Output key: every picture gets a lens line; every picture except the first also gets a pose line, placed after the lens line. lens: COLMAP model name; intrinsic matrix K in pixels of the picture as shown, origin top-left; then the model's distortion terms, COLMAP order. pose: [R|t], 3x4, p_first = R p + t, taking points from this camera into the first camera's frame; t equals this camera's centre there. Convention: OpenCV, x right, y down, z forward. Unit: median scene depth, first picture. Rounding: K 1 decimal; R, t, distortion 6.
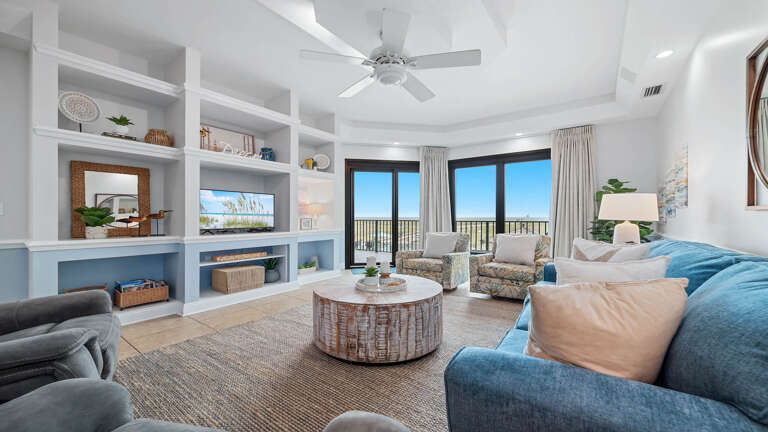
lens RADIAL K [[294.3, 0, 385.6], [0, 294.3, 217.8], [0, 0, 1]] dist [0.000498, 0.000227]
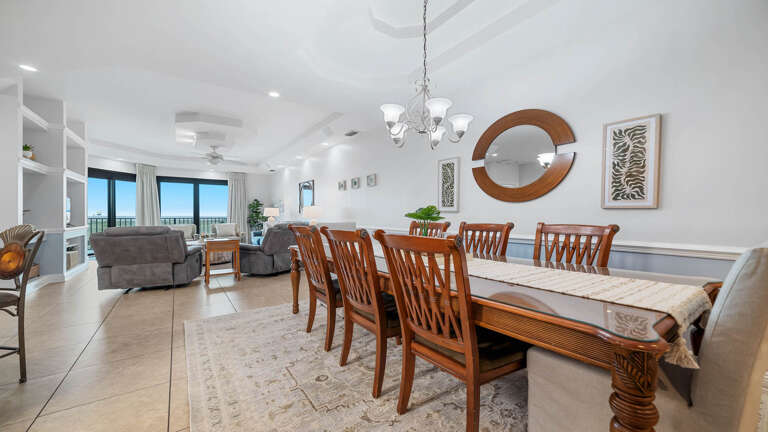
lens RADIAL K [[301.3, 0, 384.0], [0, 301.3, 216.0], [0, 0, 1]] dist [0.001471, 0.000117]
pose [[0.315390, -0.002798, 0.948958, -0.915345], [0.004884, 0.999987, 0.001325, 0.004540], [-0.948950, 0.004217, 0.315399, -0.562494]]
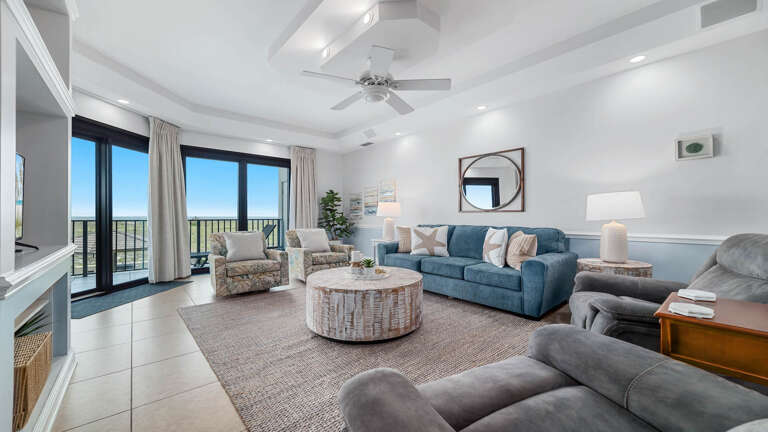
lens RADIAL K [[301.3, 0, 384.0], [0, 301.3, 216.0], [0, 0, 1]] dist [0.001471, 0.000117]
pose [[0.213789, -0.002365, 0.976877, -0.519406], [0.004205, 0.999990, 0.001501, 0.000197], [-0.976871, 0.003787, 0.213796, 0.314525]]
